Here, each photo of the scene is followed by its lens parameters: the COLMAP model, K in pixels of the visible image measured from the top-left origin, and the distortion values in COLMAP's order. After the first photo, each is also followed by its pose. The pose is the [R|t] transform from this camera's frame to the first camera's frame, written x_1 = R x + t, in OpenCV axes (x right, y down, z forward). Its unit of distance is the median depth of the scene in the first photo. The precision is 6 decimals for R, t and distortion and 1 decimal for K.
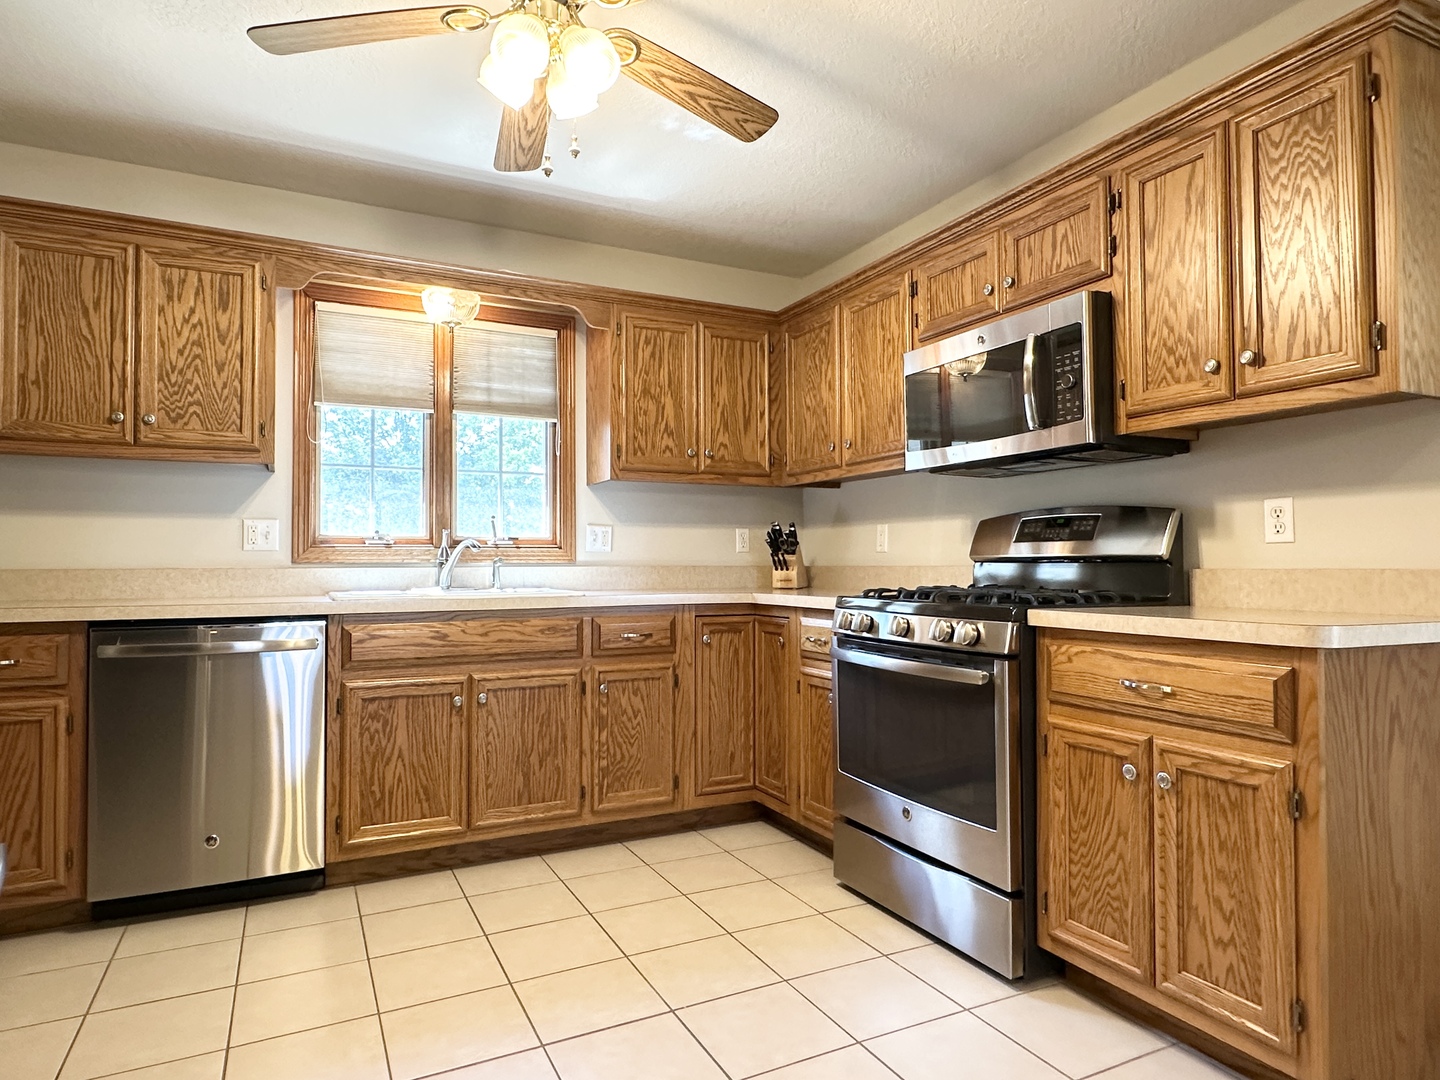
lens RADIAL K [[851.8, 0, 713.6], [0, 851.8, 540.5], [0, 0, 1]] dist [0.002780, -0.000885]
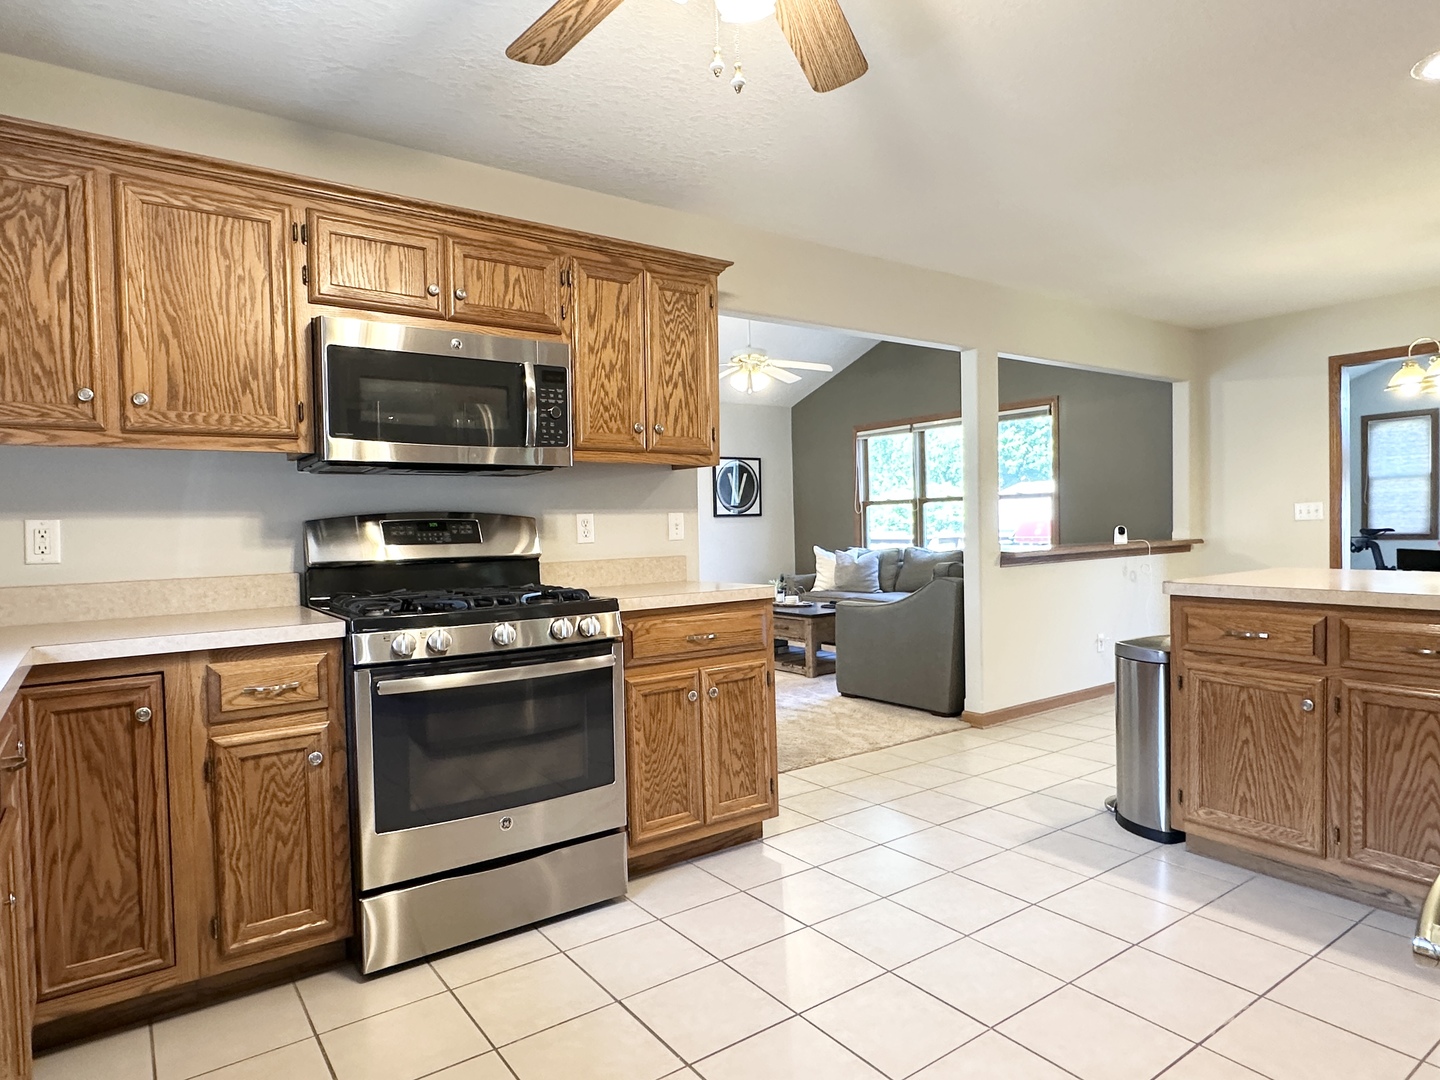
lens RADIAL K [[851.8, 0, 718.3], [0, 851.8, 541.8], [0, 0, 1]] dist [0.002780, -0.000885]
pose [[-0.162147, -0.014057, 0.986666, -0.881920], [-0.002441, 0.999901, 0.013844, -0.021881], [-0.986764, -0.000163, -0.162166, 1.040391]]
